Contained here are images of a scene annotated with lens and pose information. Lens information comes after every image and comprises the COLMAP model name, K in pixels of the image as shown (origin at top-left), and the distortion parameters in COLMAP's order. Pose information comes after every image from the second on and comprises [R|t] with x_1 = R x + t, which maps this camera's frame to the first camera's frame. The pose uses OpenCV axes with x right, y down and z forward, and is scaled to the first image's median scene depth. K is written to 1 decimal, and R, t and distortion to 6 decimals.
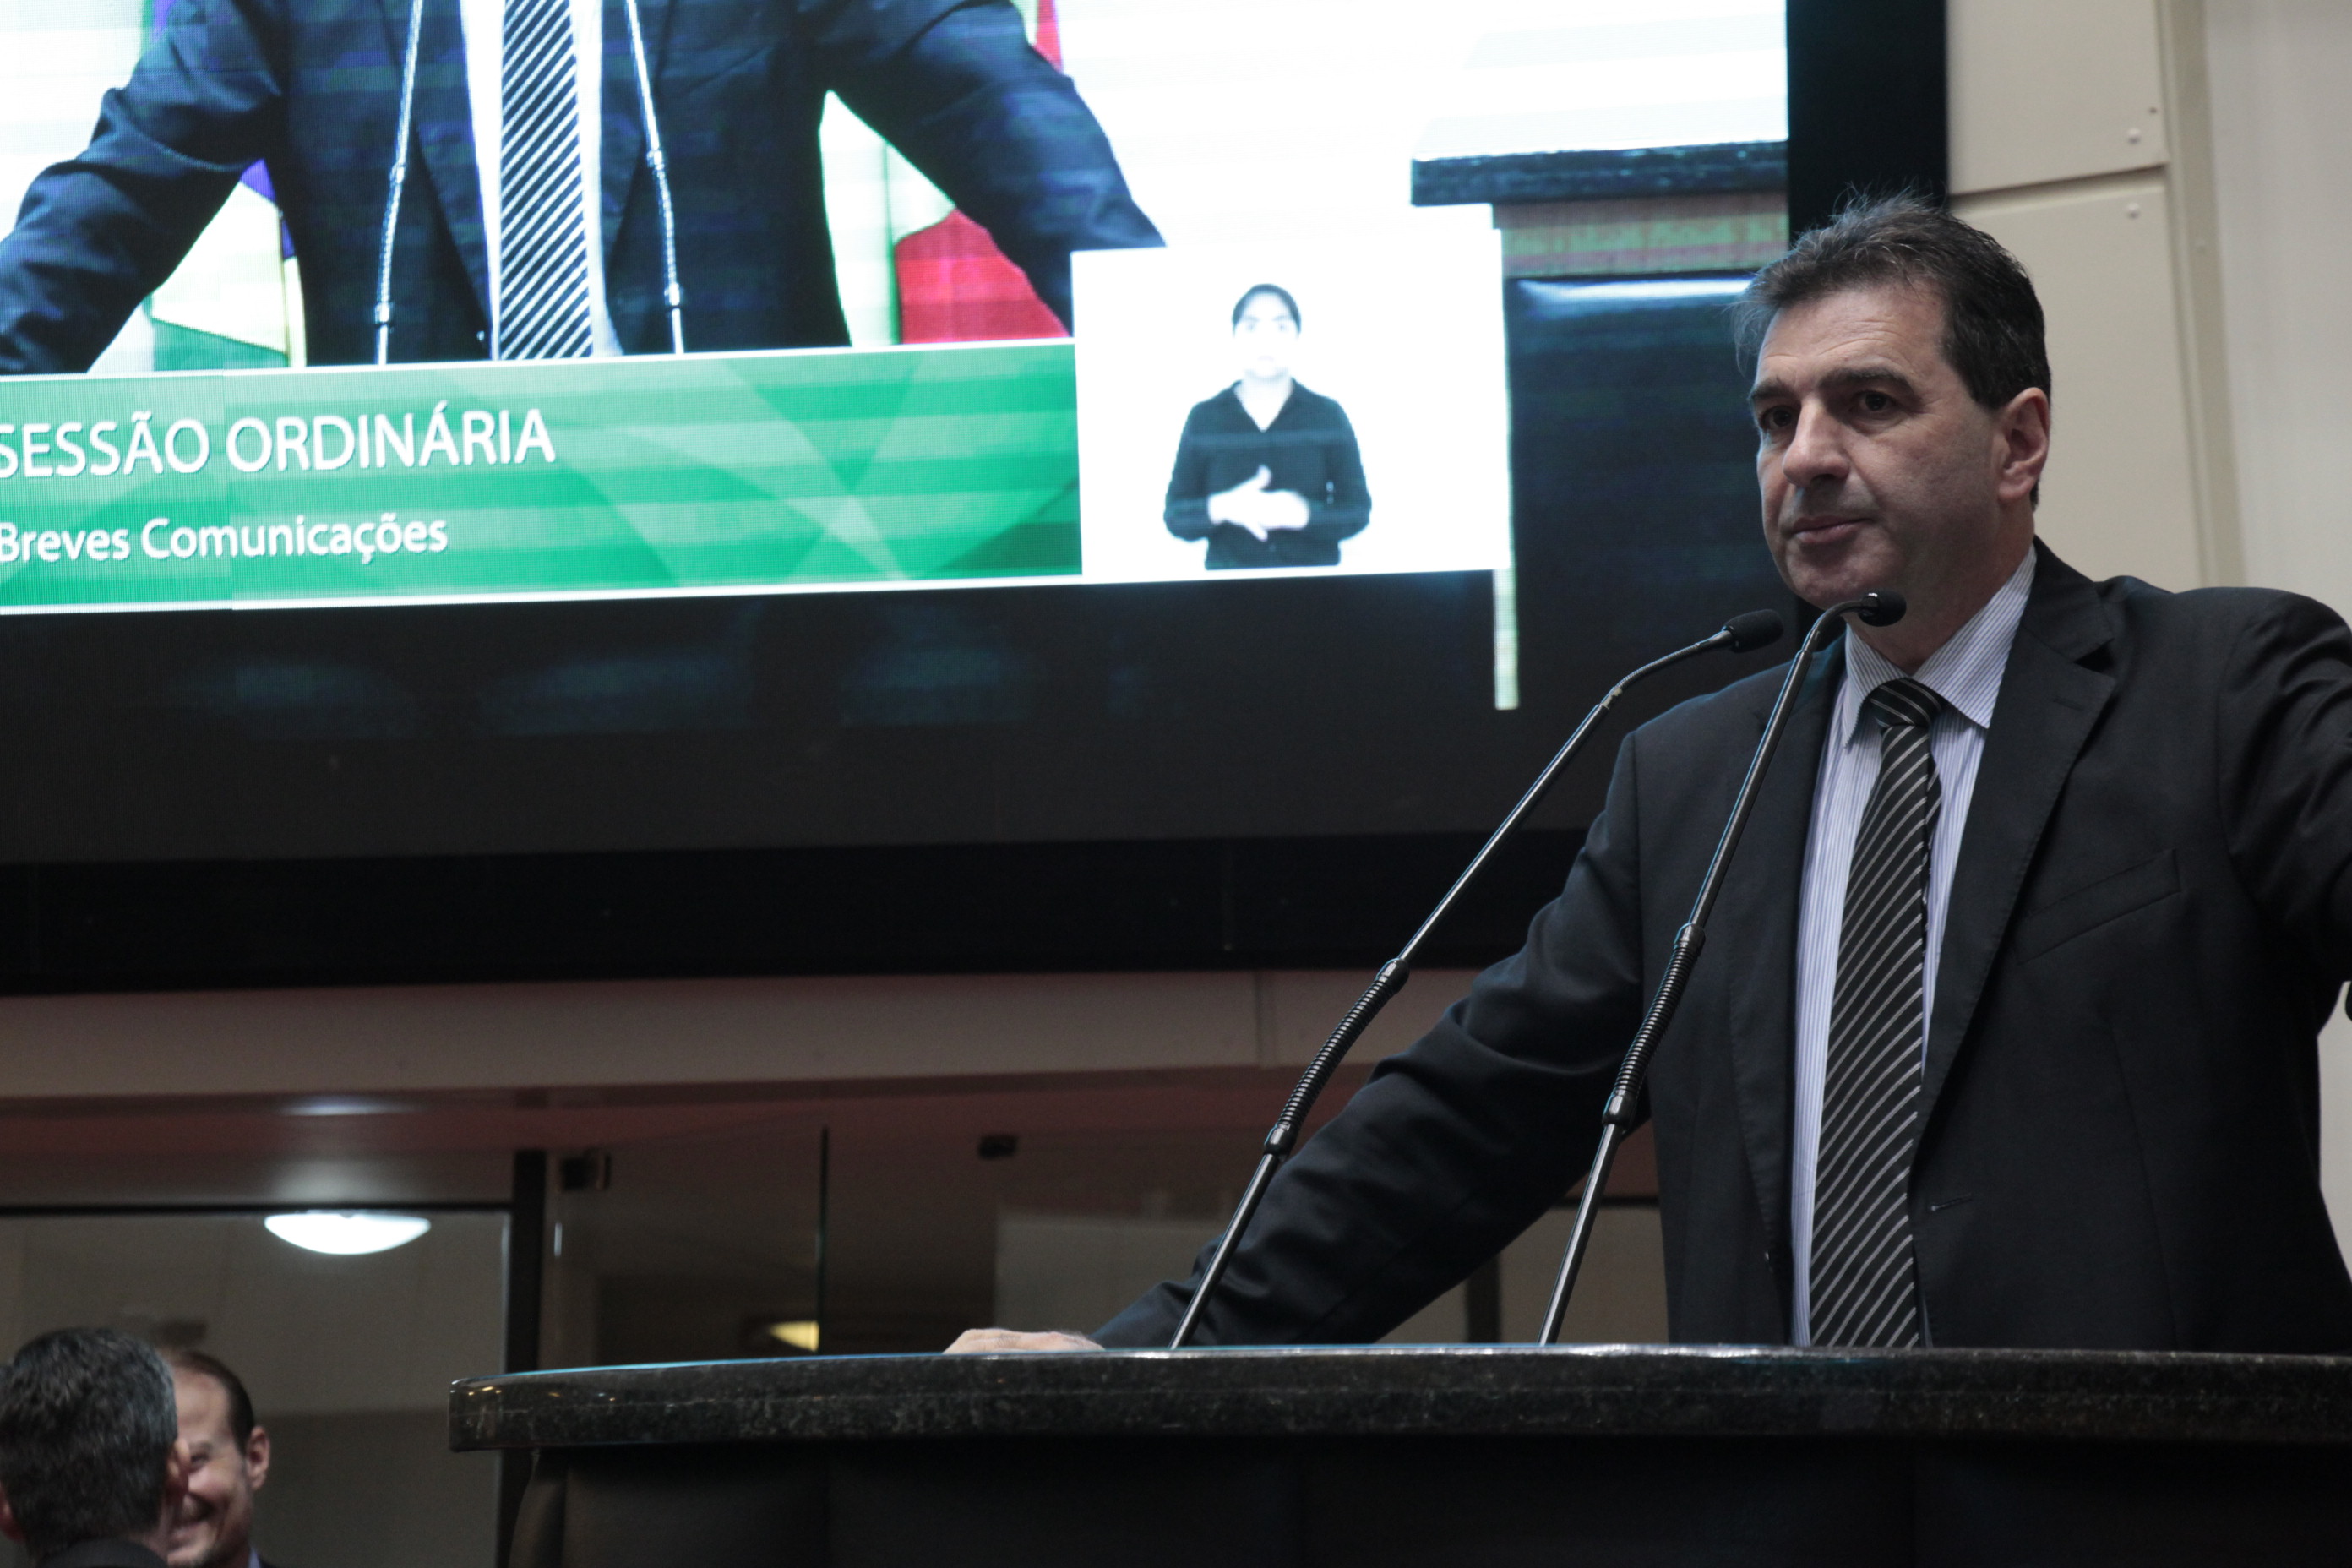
lens RADIAL K [[4621.4, 0, 1176.0], [0, 4621.4, 784.0], [0, 0, 1]] dist [0.267203, -0.133152]
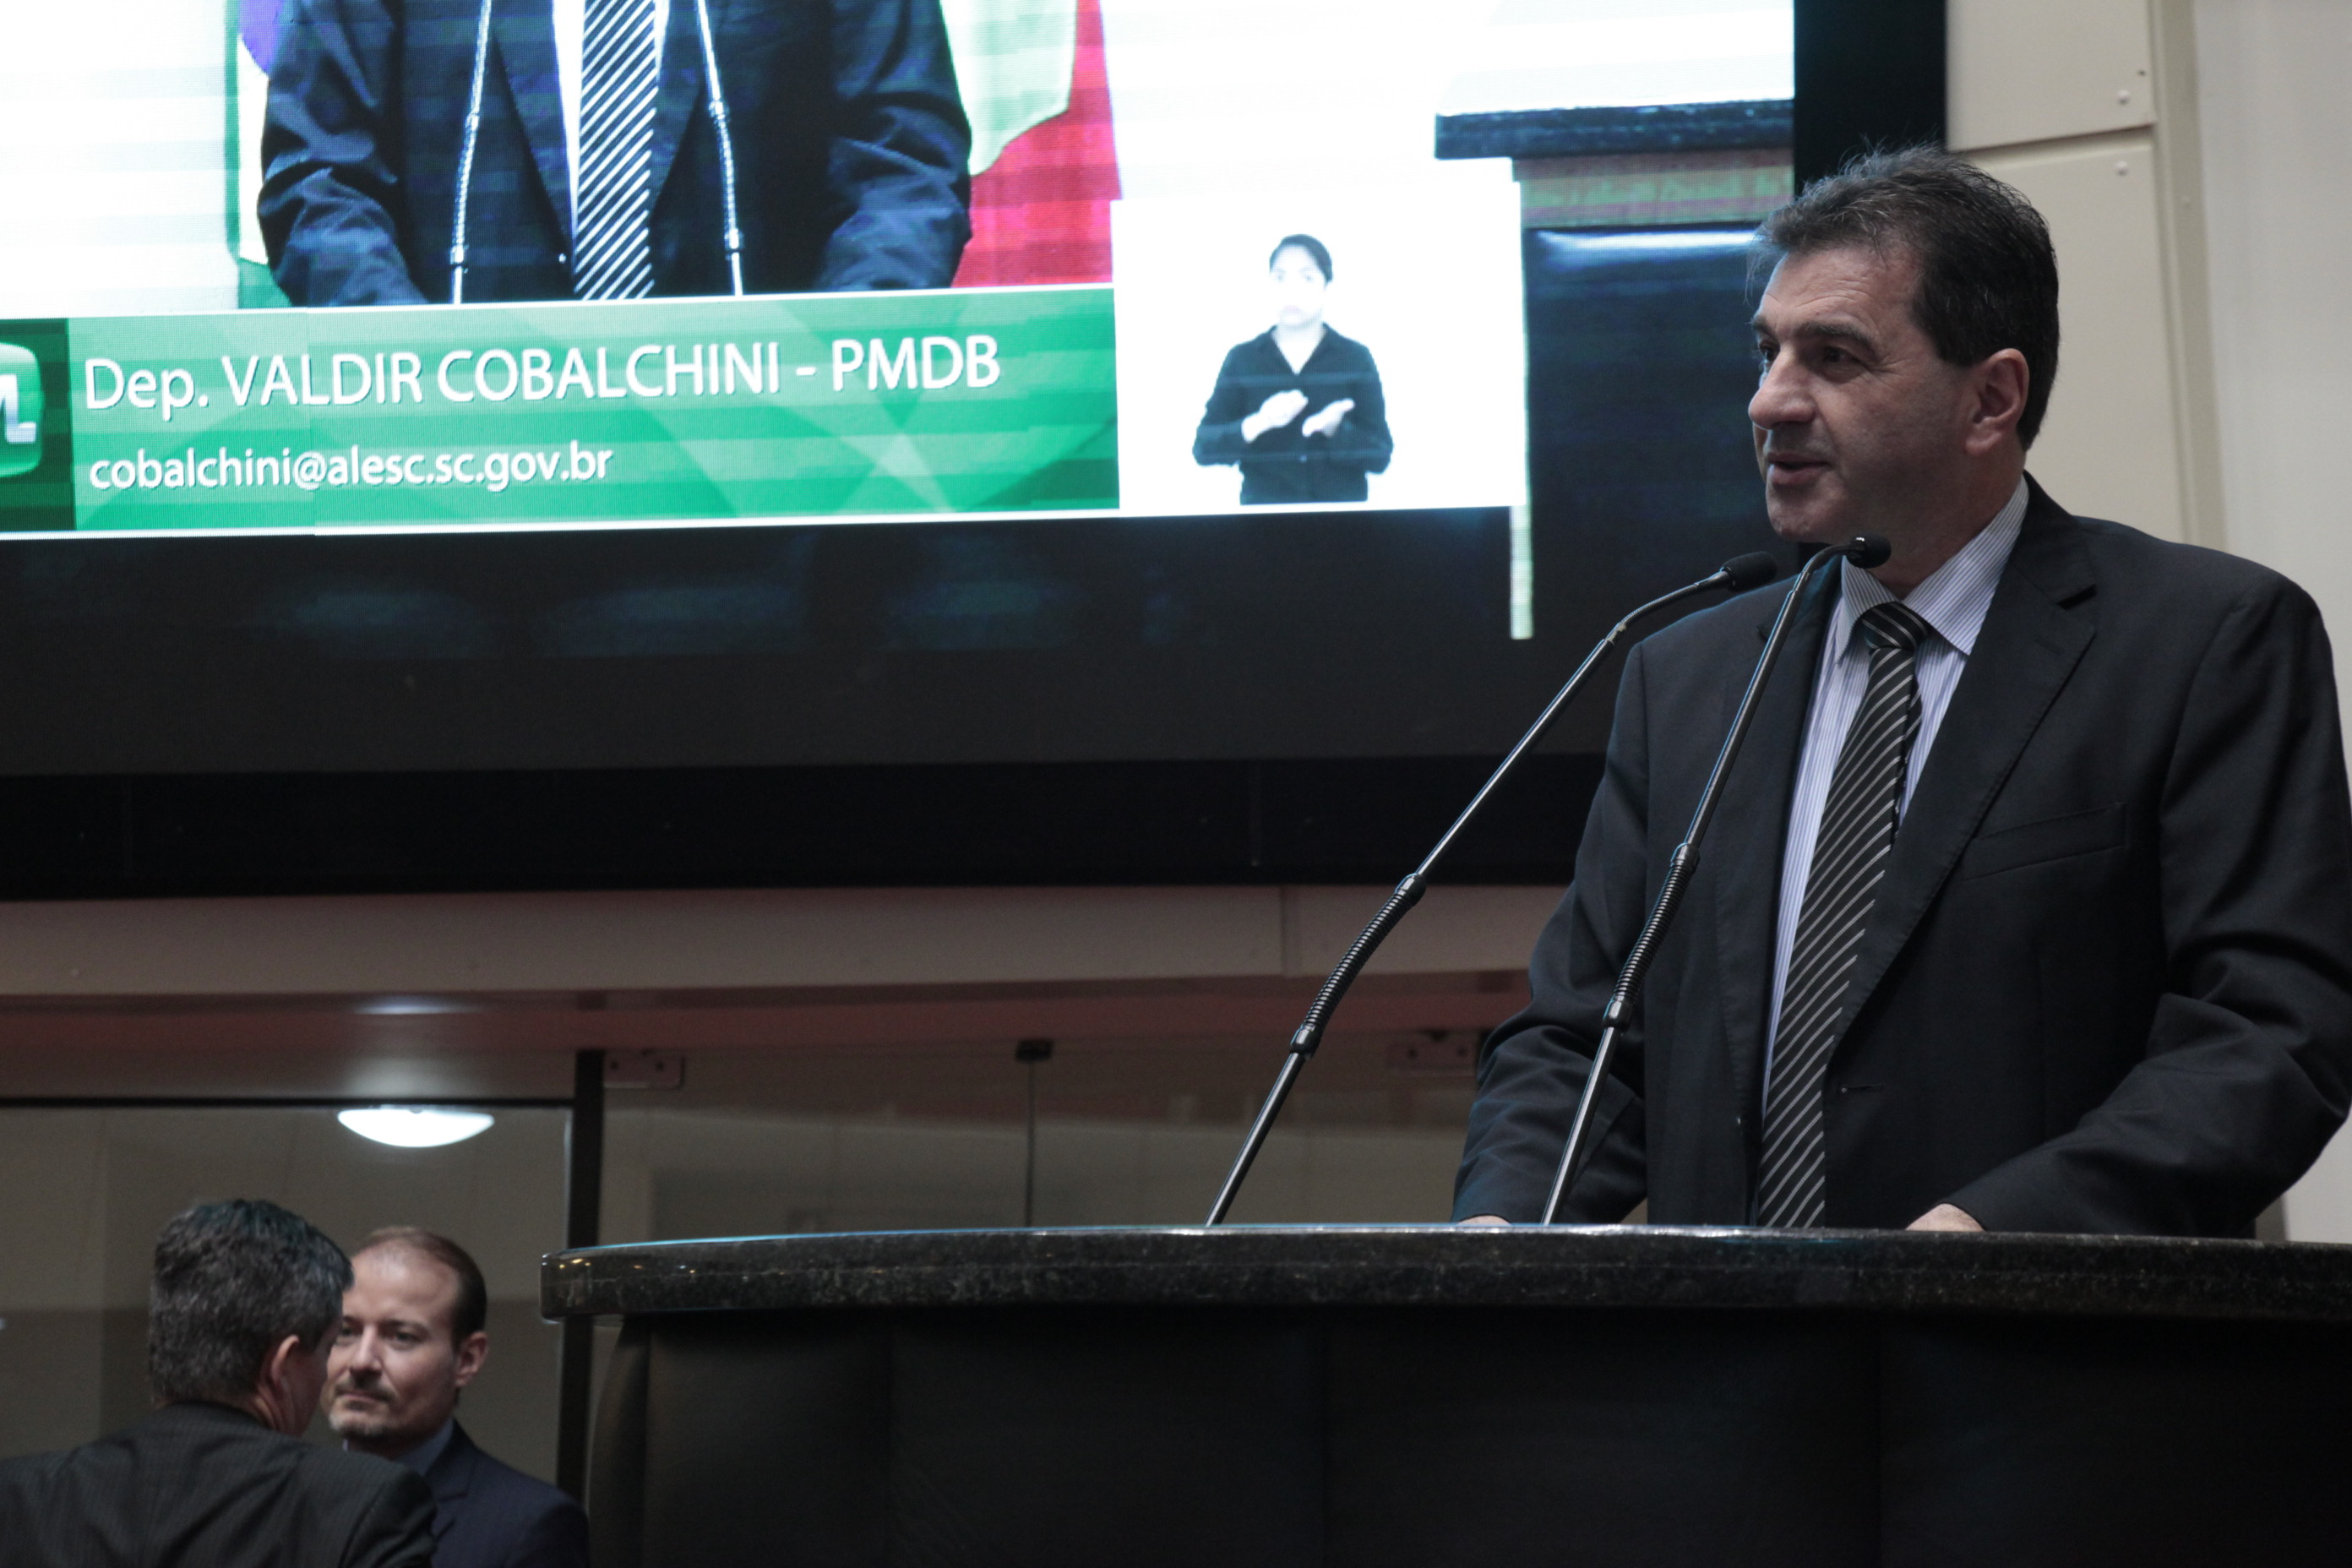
lens RADIAL K [[4447.0, 0, 1176.0], [0, 4447.0, 784.0], [0, 0, 1]] dist [0.261120, -0.012245]
pose [[0.999953, 0.007545, -0.006158, -0.000750], [-0.007435, 0.999817, 0.017647, -0.000536], [0.006290, -0.017600, 0.999825, -0.017336]]
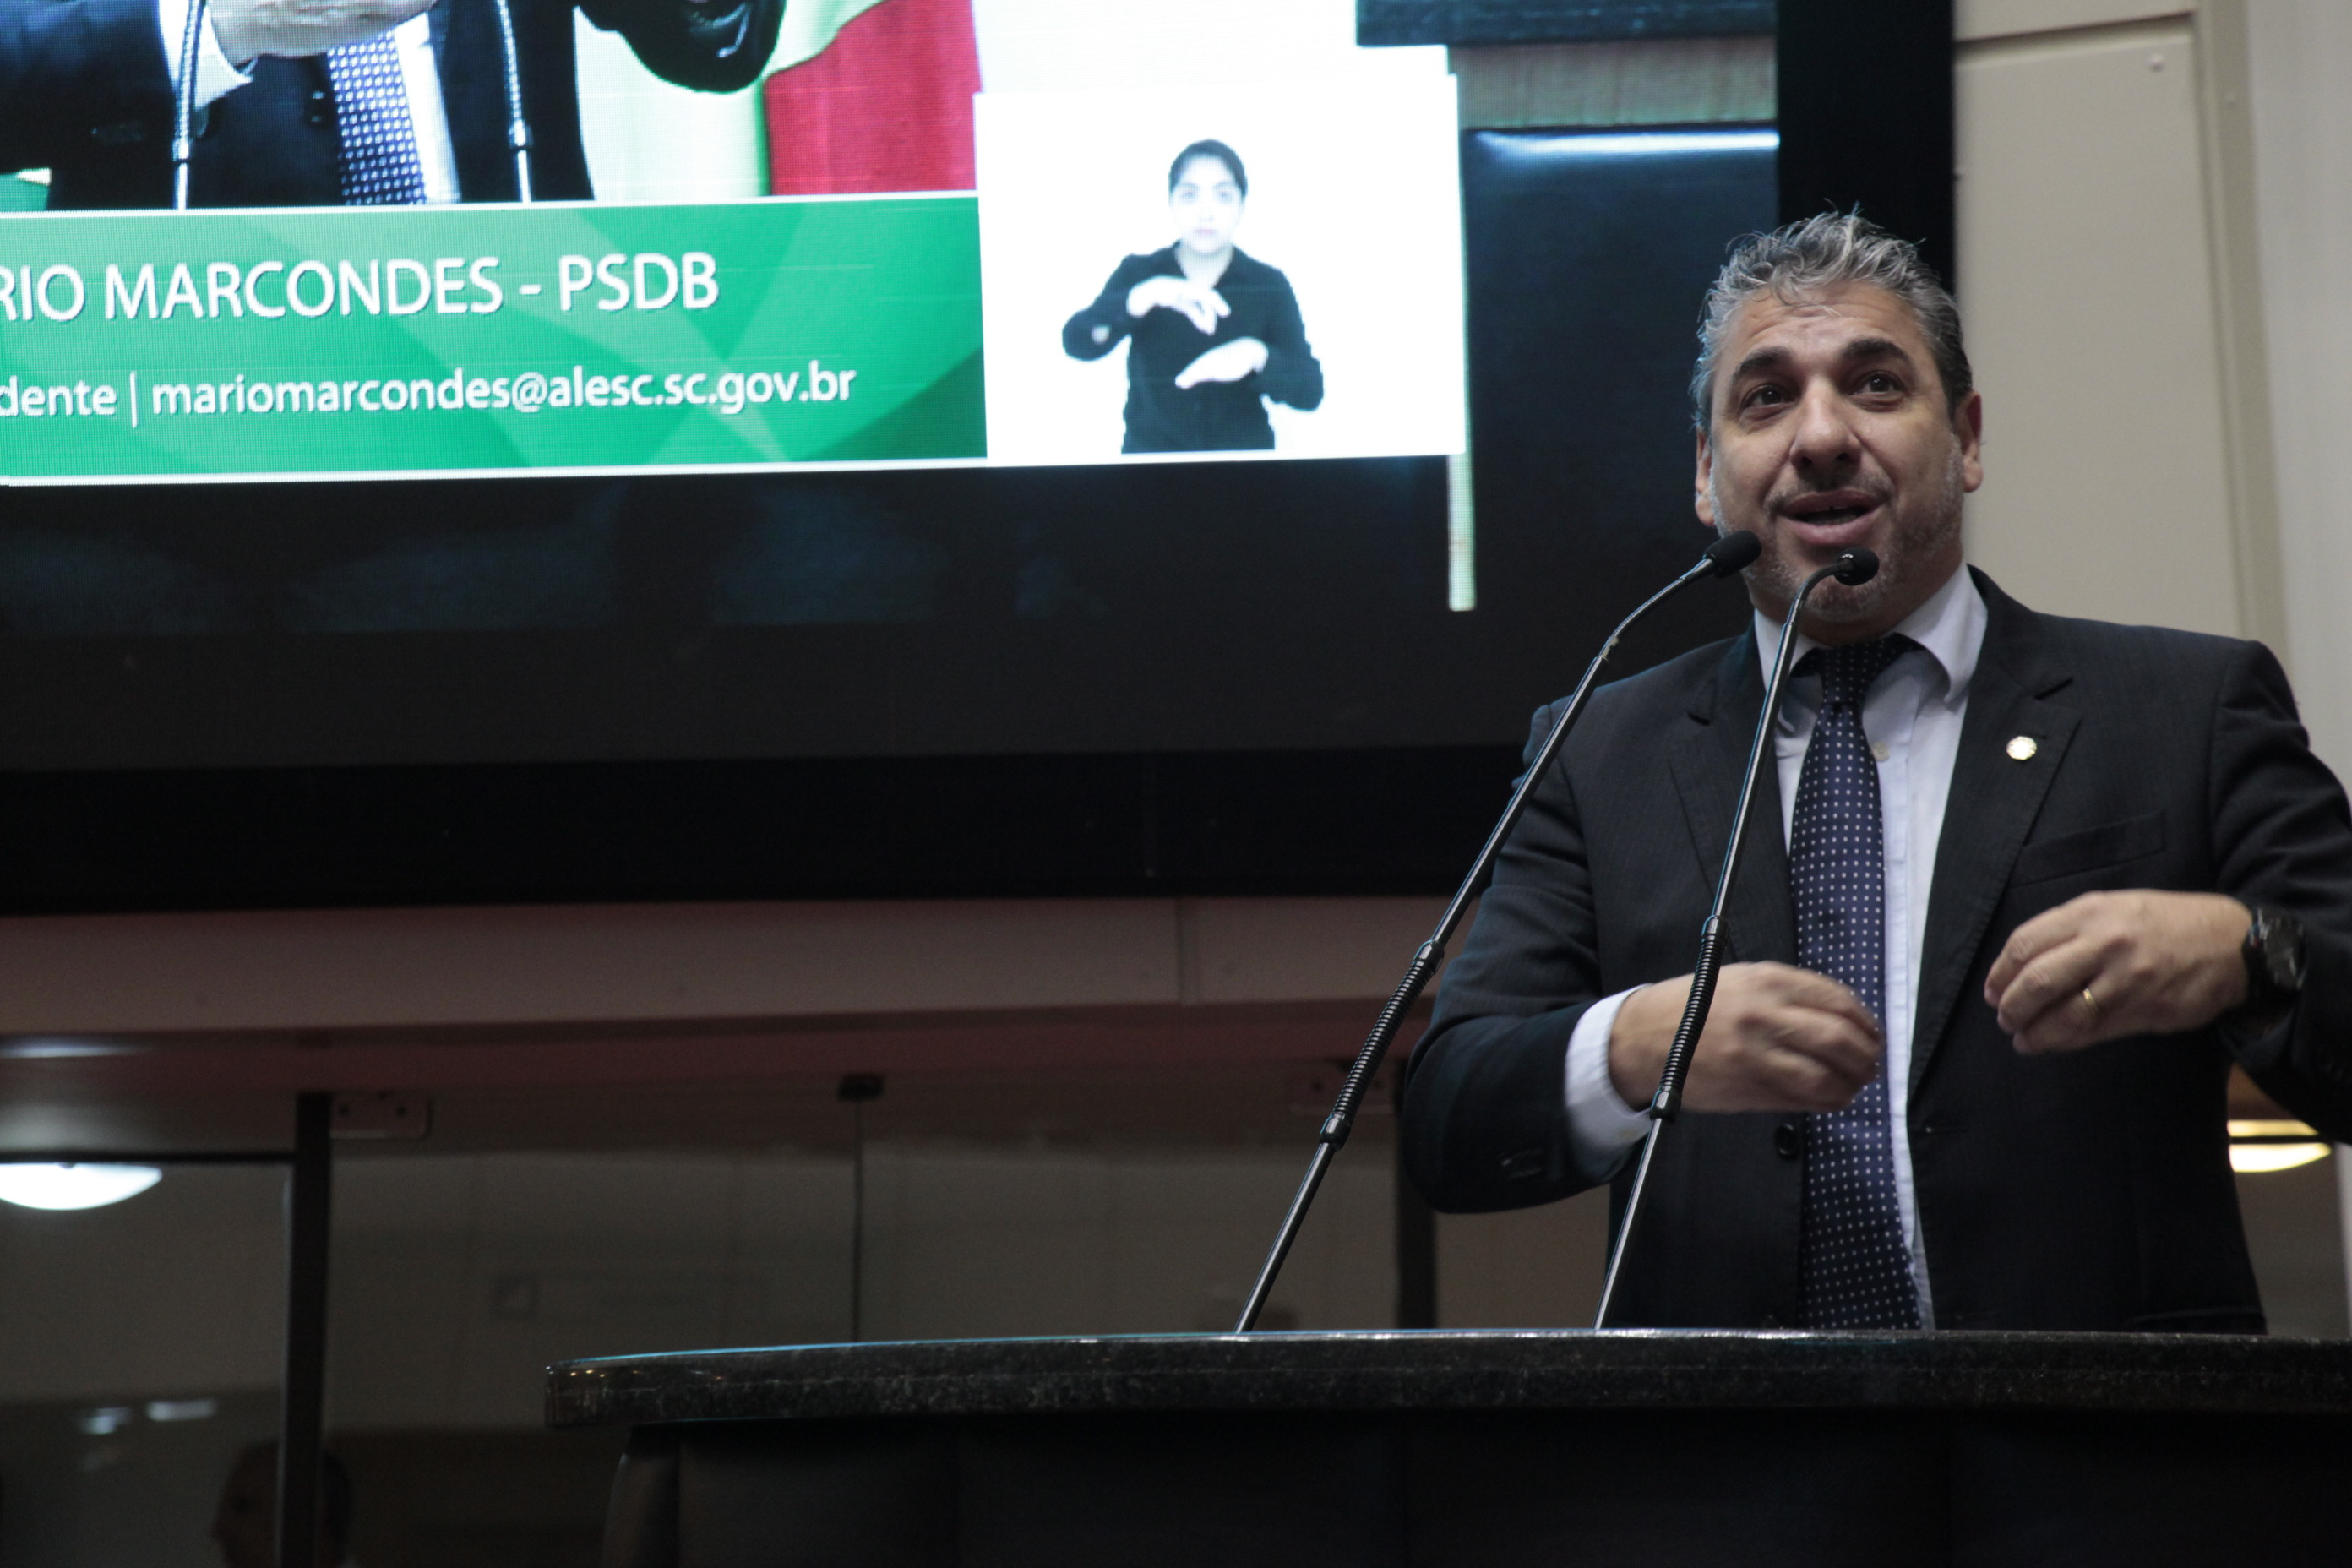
lens RADIAL K [[5712.9, 0, 1176.0], [0, 5712.9, 784.0], [0, 0, 1]] dist [0.419582, -0.047805]
pose [[0.999405, -0.000734, 0.034492, -0.023993], [-0.000290, 0.999559, 0.029689, -0.016380], [-0.034498, -0.029681, 0.998964, -0.119770]]
